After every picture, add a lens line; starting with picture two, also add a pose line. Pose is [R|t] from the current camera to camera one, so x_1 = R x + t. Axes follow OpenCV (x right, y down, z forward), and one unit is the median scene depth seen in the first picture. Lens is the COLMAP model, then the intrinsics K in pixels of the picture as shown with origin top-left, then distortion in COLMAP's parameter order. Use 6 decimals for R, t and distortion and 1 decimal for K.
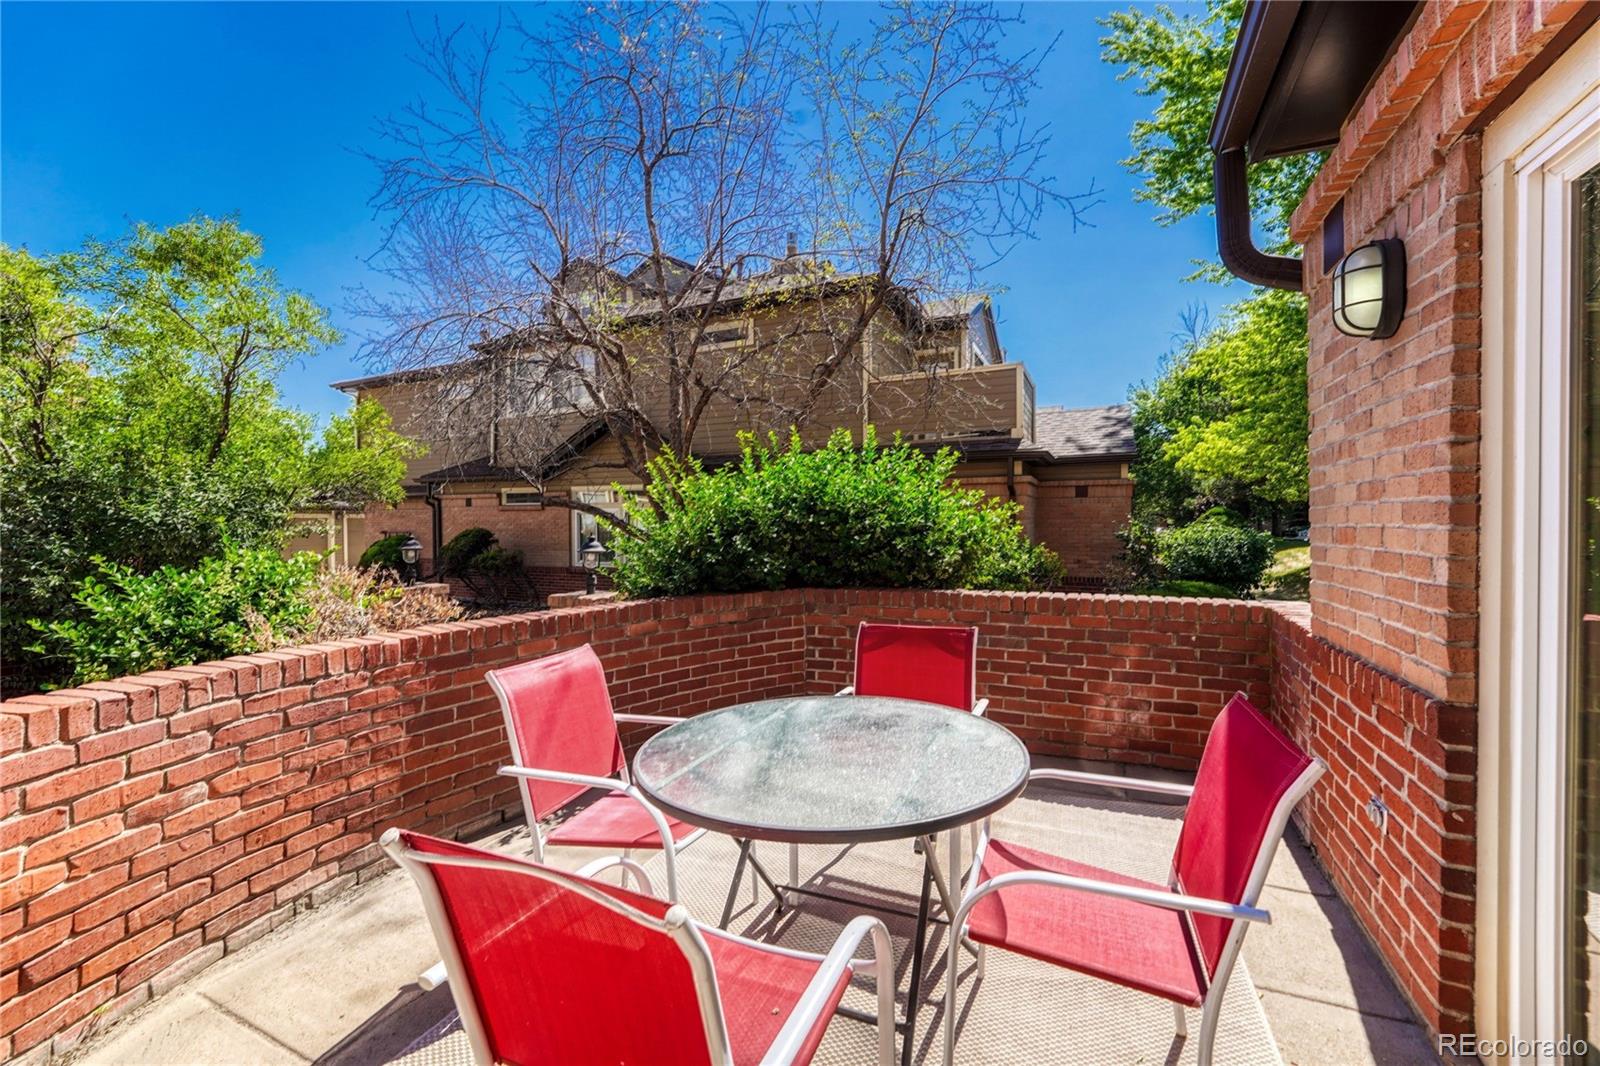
lens RADIAL K [[639.5, 0, 793.1], [0, 639.5, 530.6], [0, 0, 1]] dist [-0.009518, 0.000064]
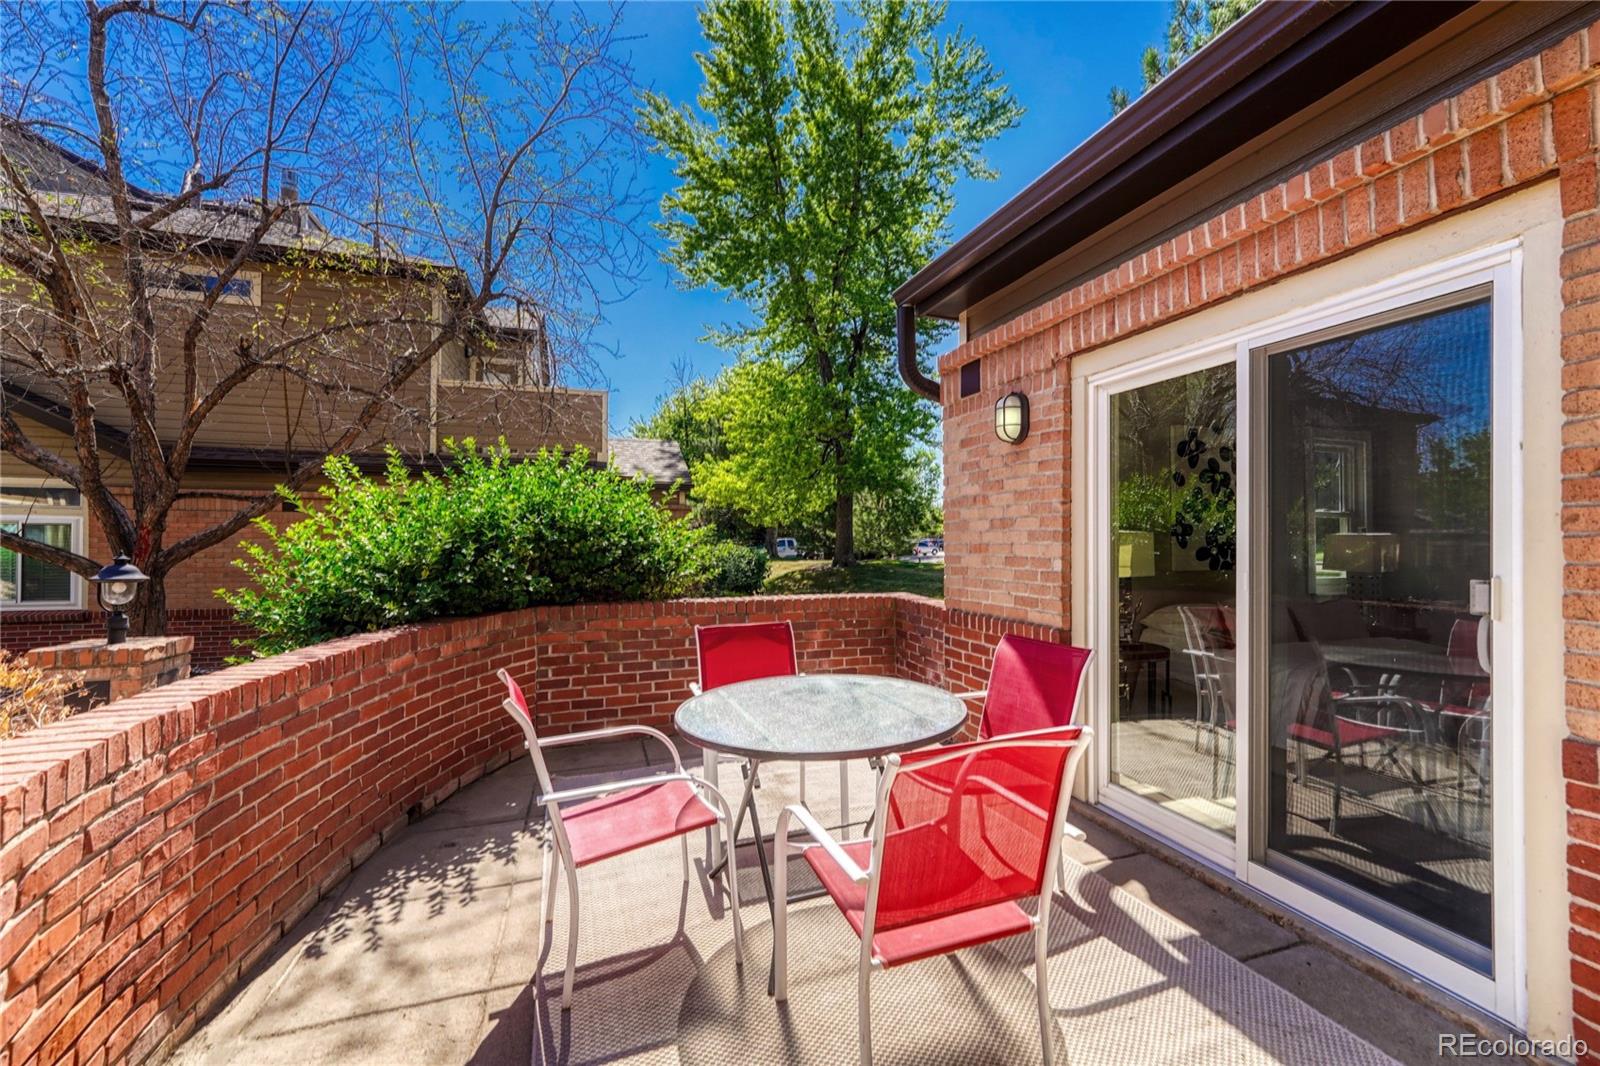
lens RADIAL K [[645.1, 0, 794.1], [0, 645.1, 538.4], [0, 0, 1]] dist [-0.012939, 0.007284]
pose [[0.725337, 0.009602, 0.688327, -0.459279], [0.003482, 0.999839, -0.017617, 0.005638], [-0.688386, 0.015175, 0.725186, 0.031244]]
